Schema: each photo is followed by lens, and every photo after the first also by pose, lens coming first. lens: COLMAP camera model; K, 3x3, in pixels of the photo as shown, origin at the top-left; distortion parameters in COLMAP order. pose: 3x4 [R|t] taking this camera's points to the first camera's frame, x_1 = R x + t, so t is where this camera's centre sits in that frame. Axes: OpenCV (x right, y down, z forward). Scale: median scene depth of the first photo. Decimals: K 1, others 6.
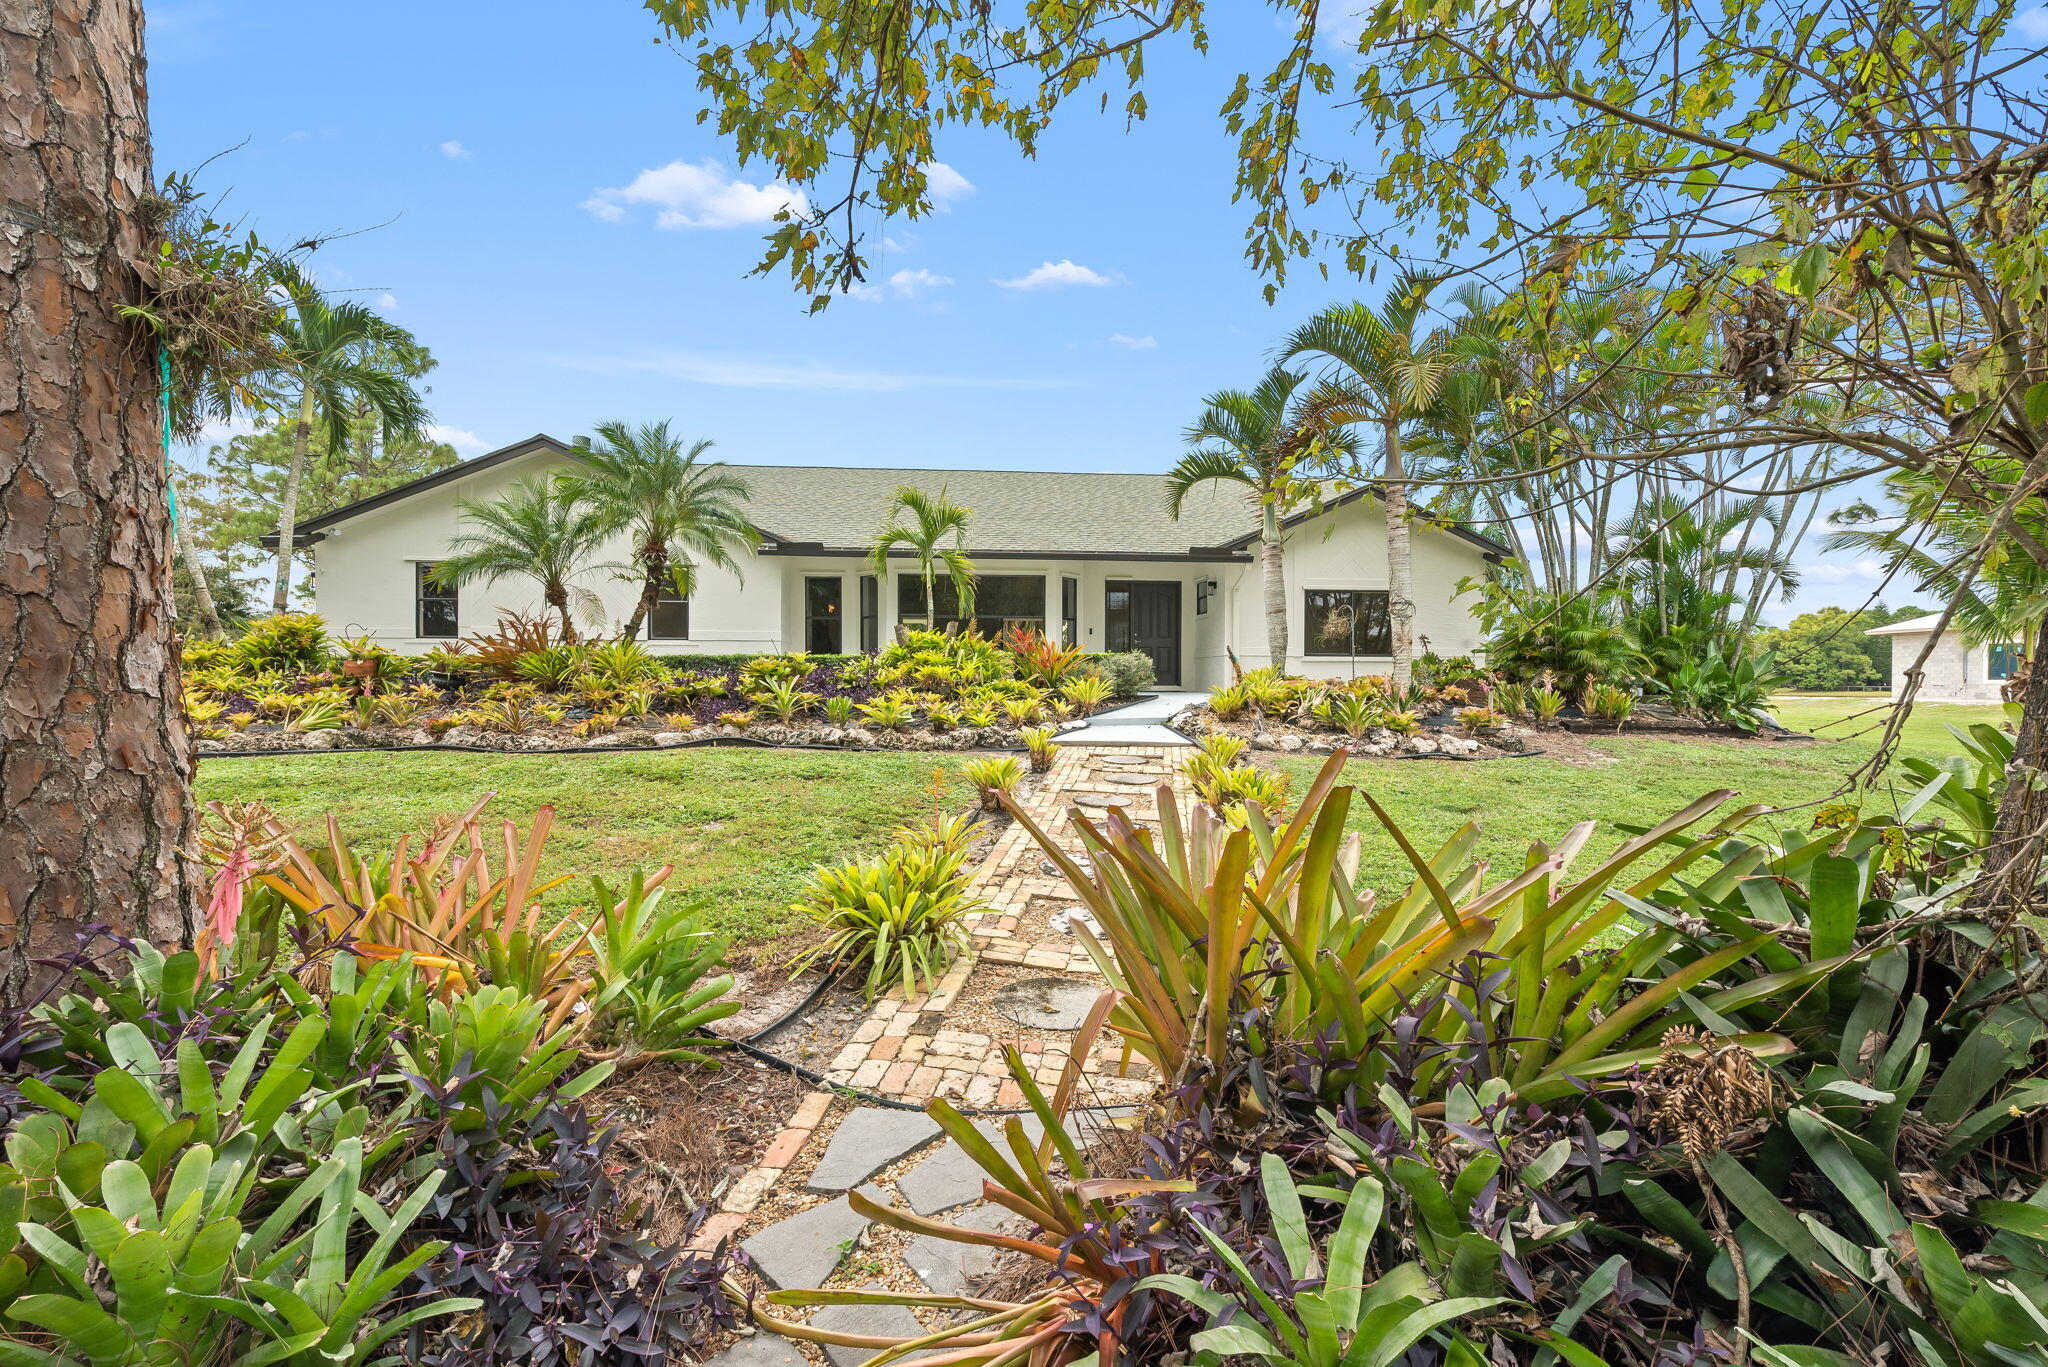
lens RADIAL K [[820.1, 0, 1024.0], [0, 820.1, 683.5], [0, 0, 1]] dist [0.001804, 0.000122]
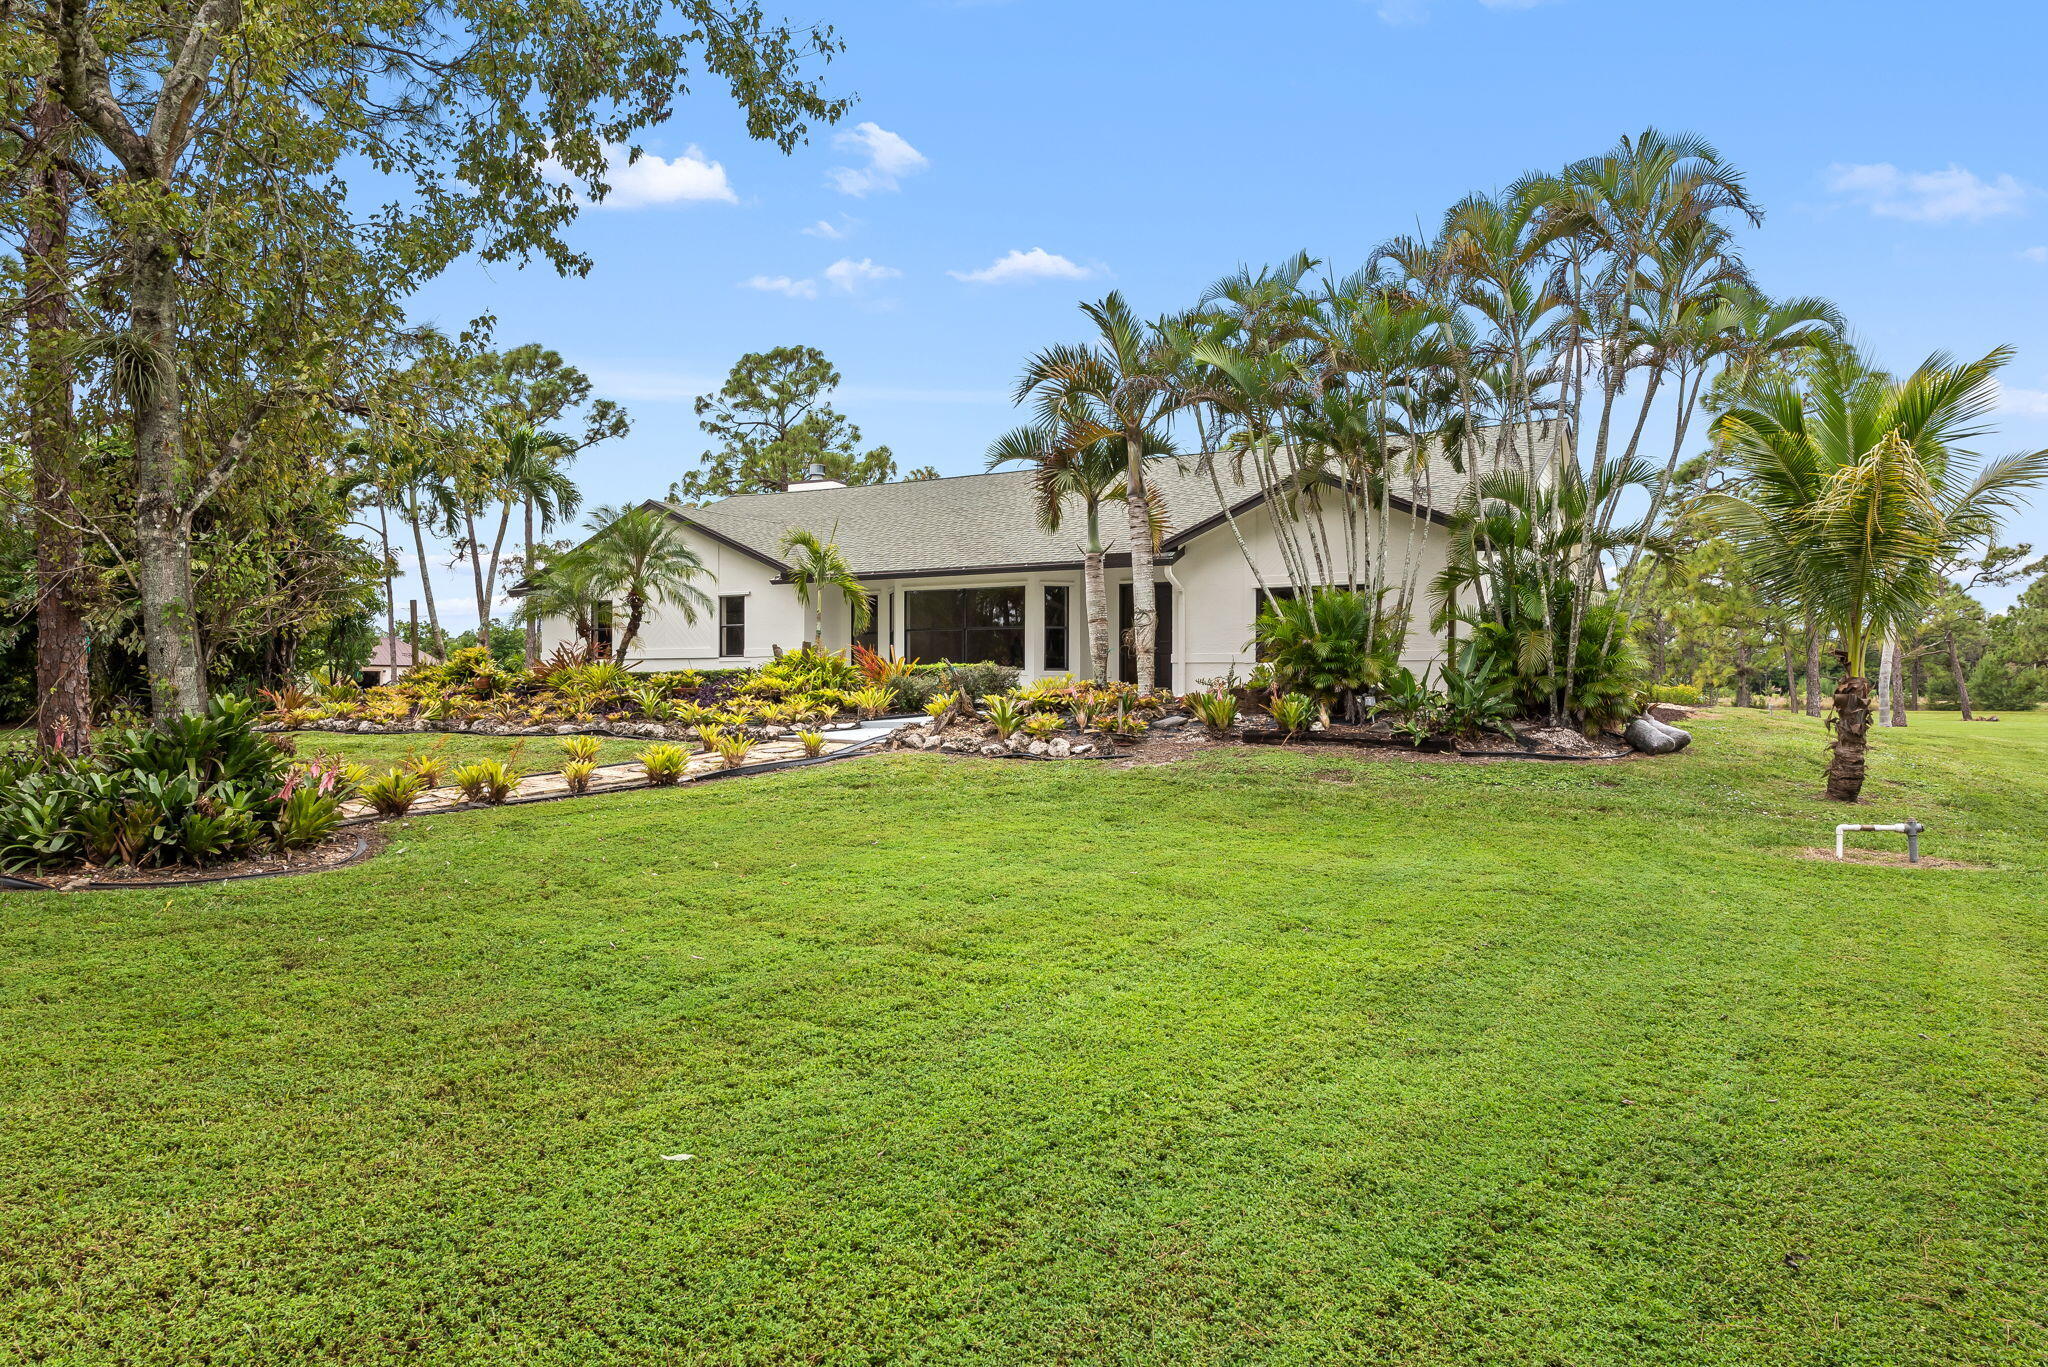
lens RADIAL K [[1186.5, 0, 1024.0], [0, 1186.5, 683.5], [0, 0, 1]] dist [0.000623, -0.000110]
pose [[0.837195, -0.007048, -0.546860, 1.121249], [-0.000211, 0.999913, -0.013210, 0.009974], [0.546905, 0.011175, 0.837120, -0.269890]]
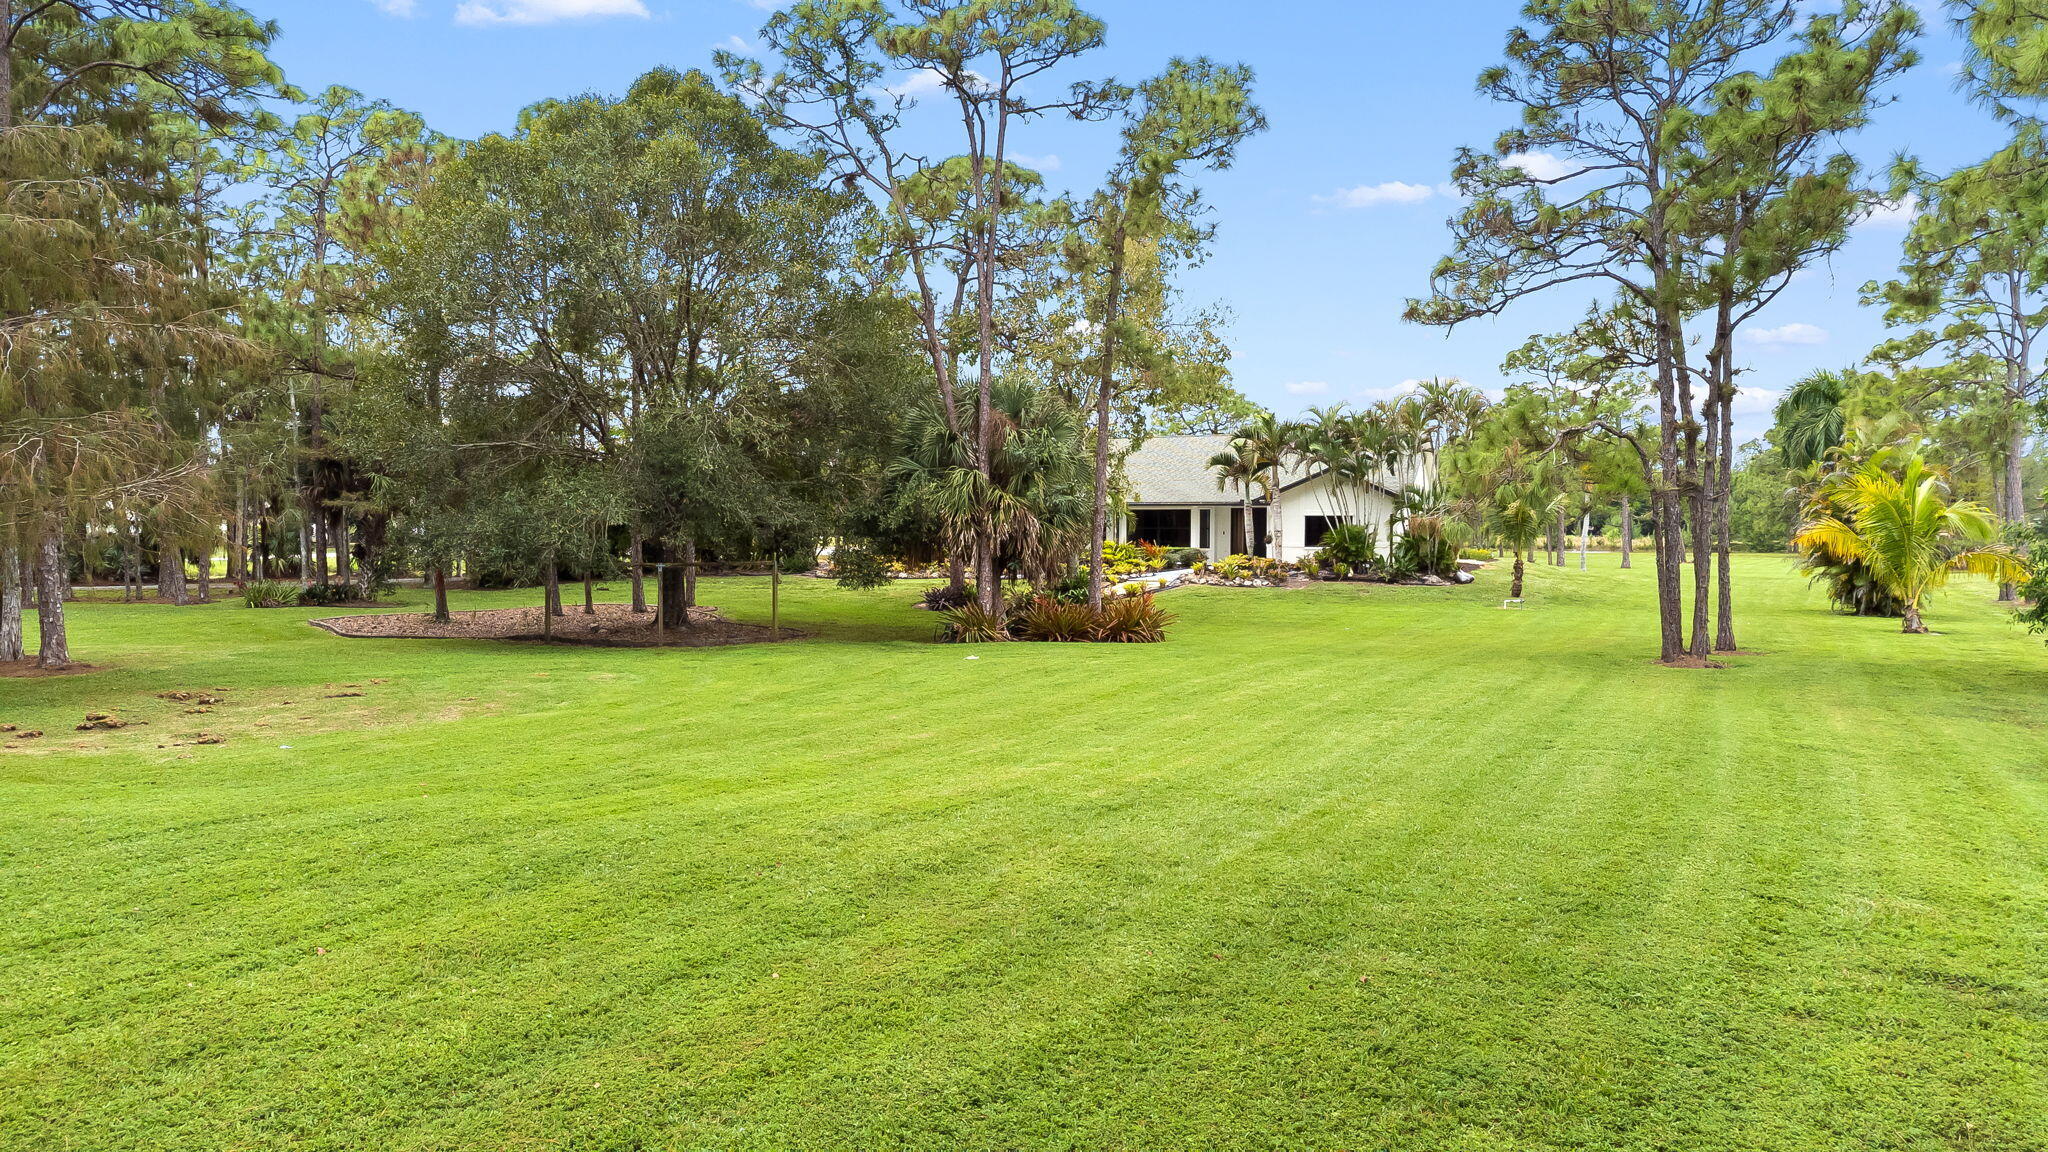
lens RADIAL K [[1096.2, 0, 1024.0], [0, 1096.2, 576.0], [0, 0, 1]] dist [0.001569, 0.000051]
pose [[0.884735, 0.012810, -0.465918, 1.366670], [0.003341, 0.999422, 0.033822, -0.072758], [0.466082, -0.031480, 0.884181, -2.438426]]
